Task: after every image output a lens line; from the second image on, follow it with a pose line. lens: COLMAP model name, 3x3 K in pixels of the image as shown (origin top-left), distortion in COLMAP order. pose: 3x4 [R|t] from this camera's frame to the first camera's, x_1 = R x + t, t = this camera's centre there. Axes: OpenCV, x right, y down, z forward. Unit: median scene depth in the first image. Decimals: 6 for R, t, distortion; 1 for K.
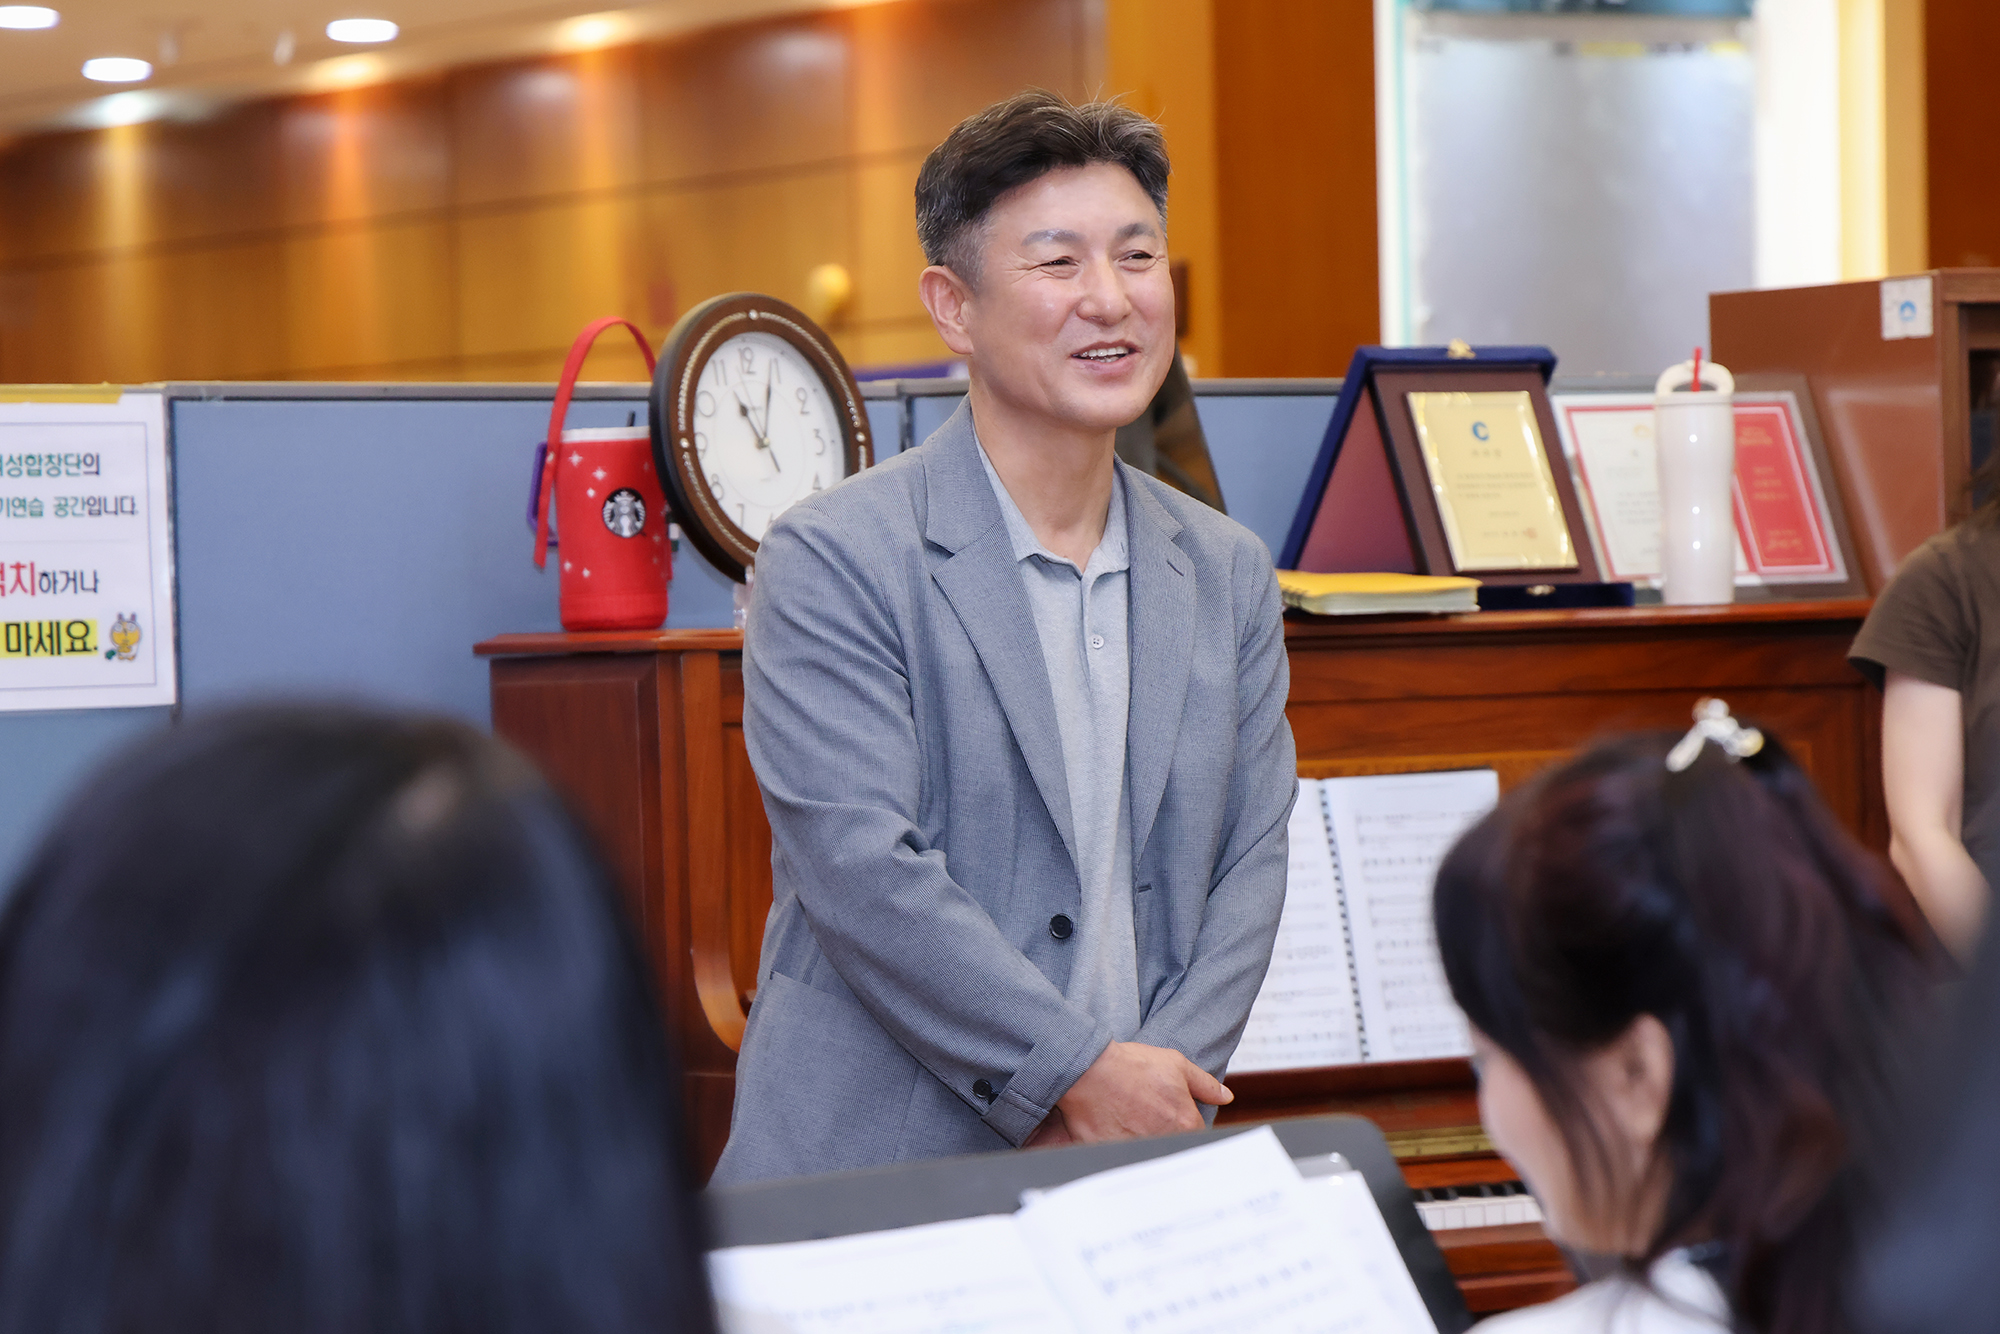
lens RADIAL K [[5719.5, 0, 1000.0], [0, 5719.5, 667.0], [0, 0, 1]] dist [0.392613, 0.124312]
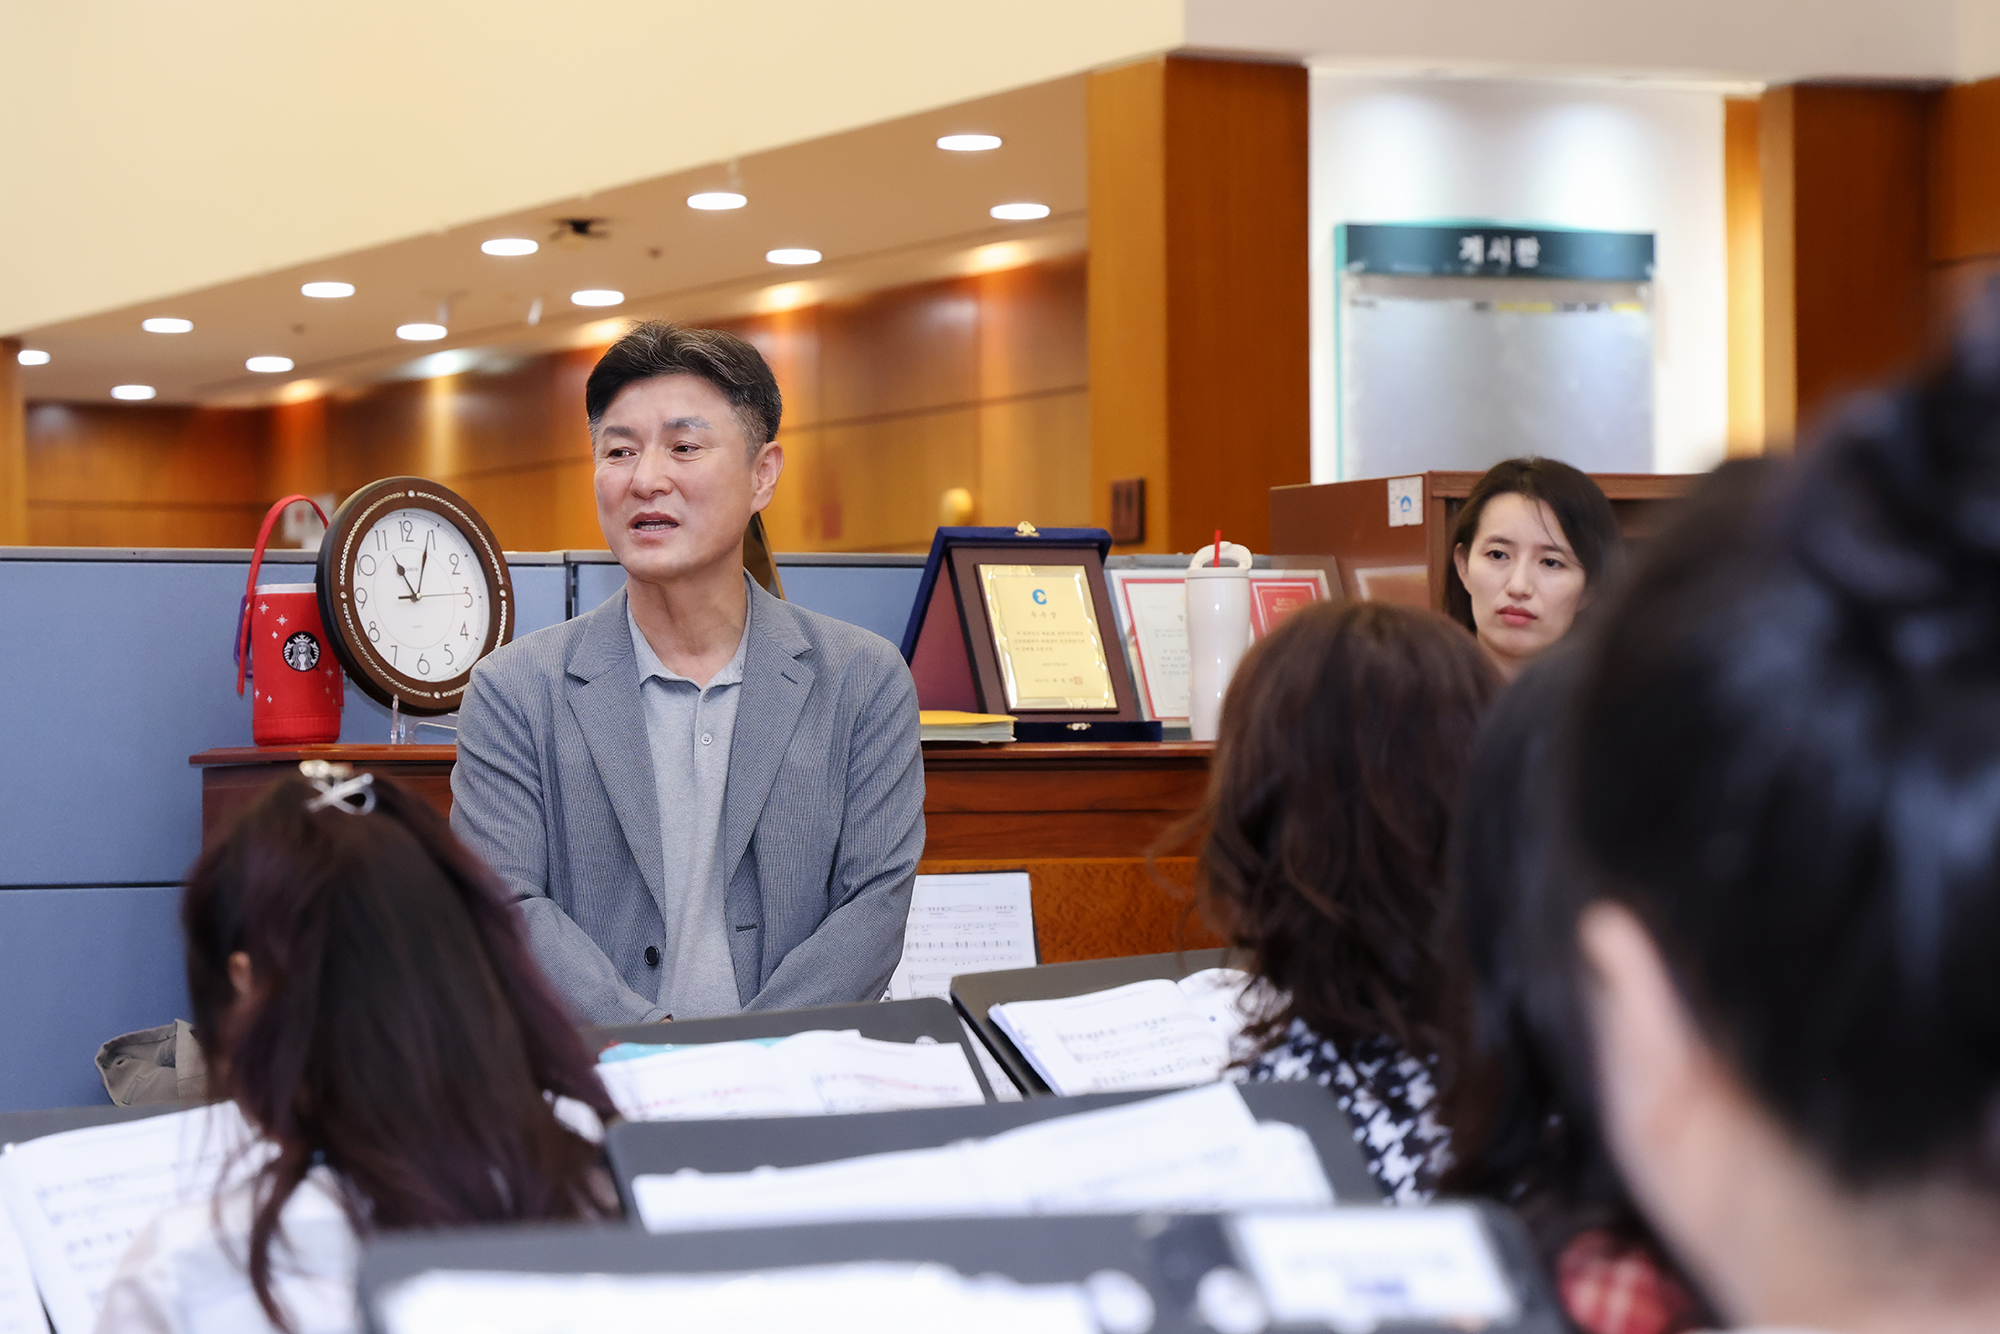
lens RADIAL K [[4879.4, 0, 1000.0], [0, 4879.4, 667.0], [0, 0, 1]] dist [0.181806, -0.005215]
pose [[0.989572, 0.010918, -0.143626, 0.235780], [-0.016738, 0.999084, -0.039371, 0.015743], [0.143064, 0.041365, 0.988849, -0.030911]]
